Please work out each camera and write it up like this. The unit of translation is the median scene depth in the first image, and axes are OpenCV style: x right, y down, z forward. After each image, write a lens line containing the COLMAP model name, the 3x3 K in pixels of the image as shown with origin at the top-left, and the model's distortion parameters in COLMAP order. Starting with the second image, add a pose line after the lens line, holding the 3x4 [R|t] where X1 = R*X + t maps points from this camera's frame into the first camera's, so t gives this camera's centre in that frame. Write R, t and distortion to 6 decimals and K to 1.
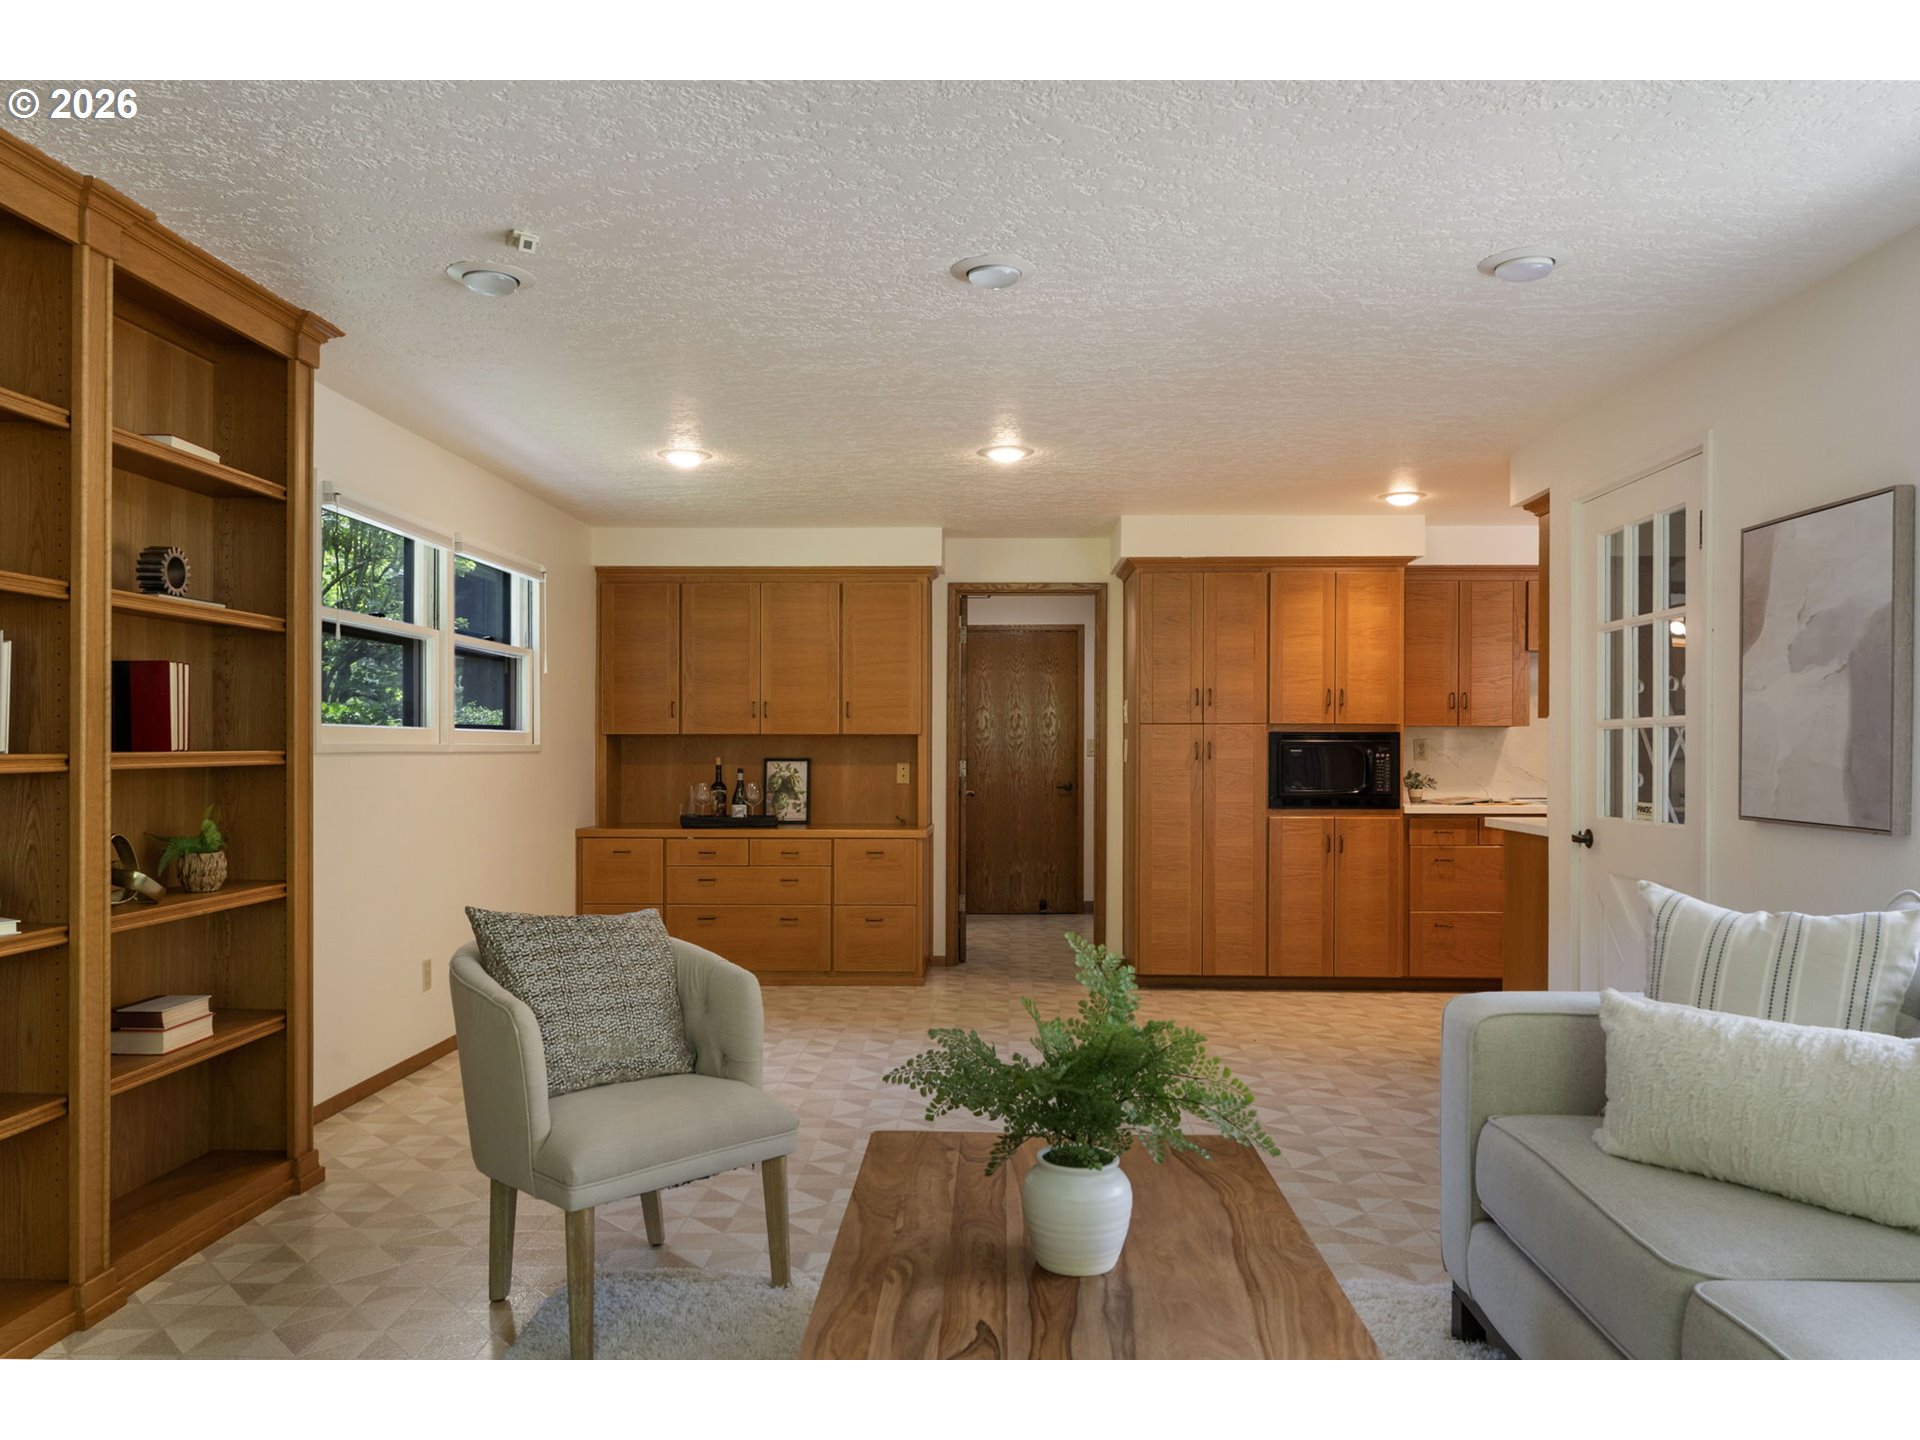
lens RADIAL K [[1325.3, 0, 958.0], [0, 1325.3, 762.8], [0, 0, 1]] dist [0.001746, 0.000655]
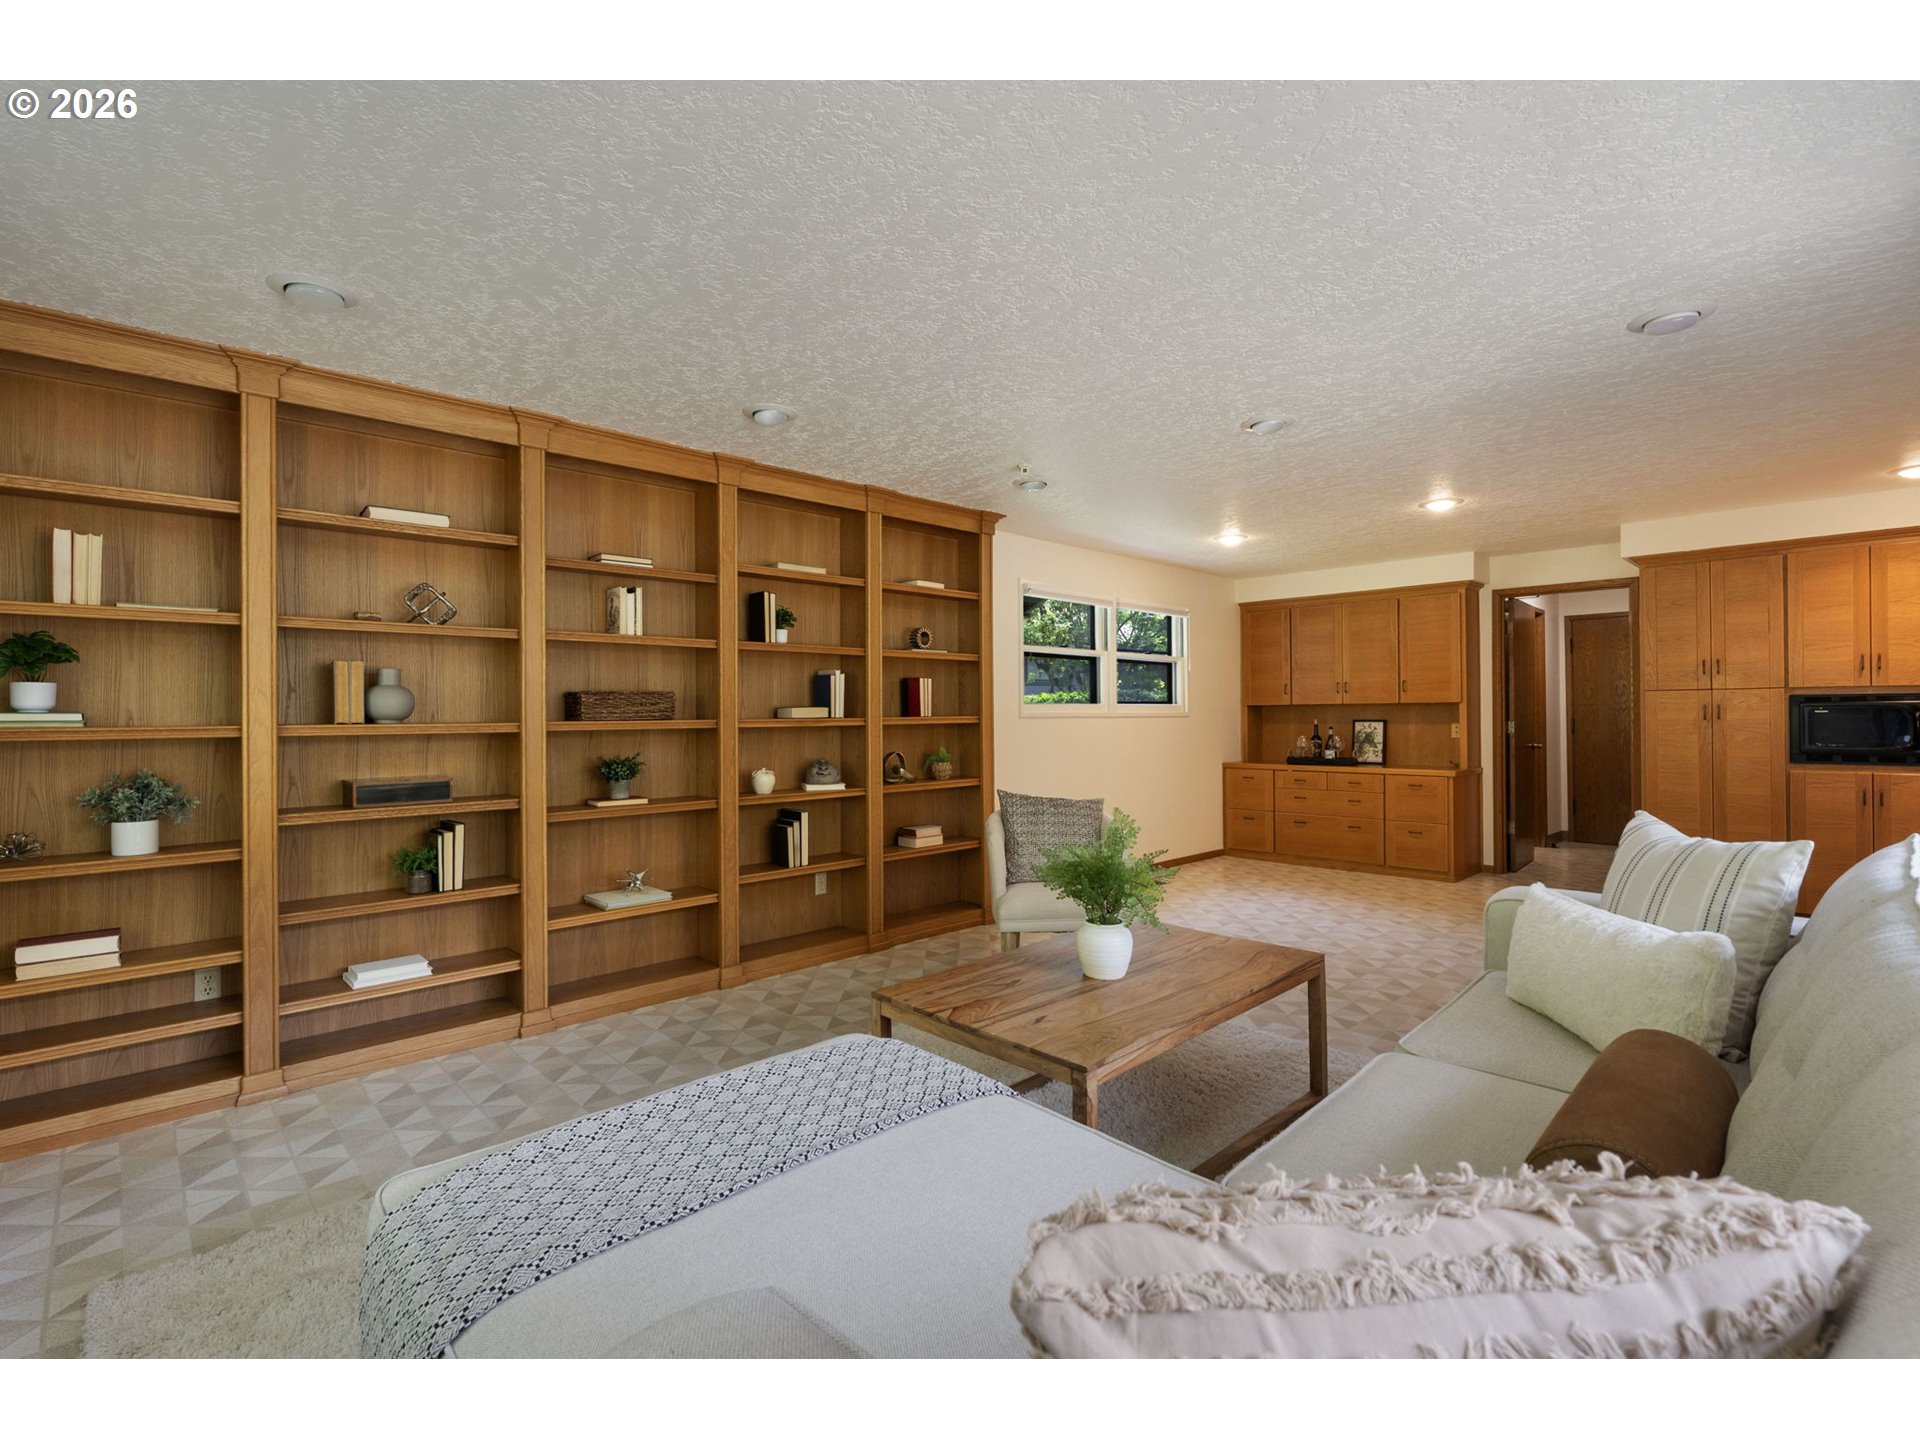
lens RADIAL K [[882.5, 0, 971.3], [0, 882.5, 715.6], [0, 0, 1]] dist [-0.001317, -0.000218]
pose [[0.731750, -0.006438, -0.681543, 0.237817], [-0.000469, 0.999950, -0.009950, 0.002097], [0.681573, 0.007601, 0.731711, -0.025591]]
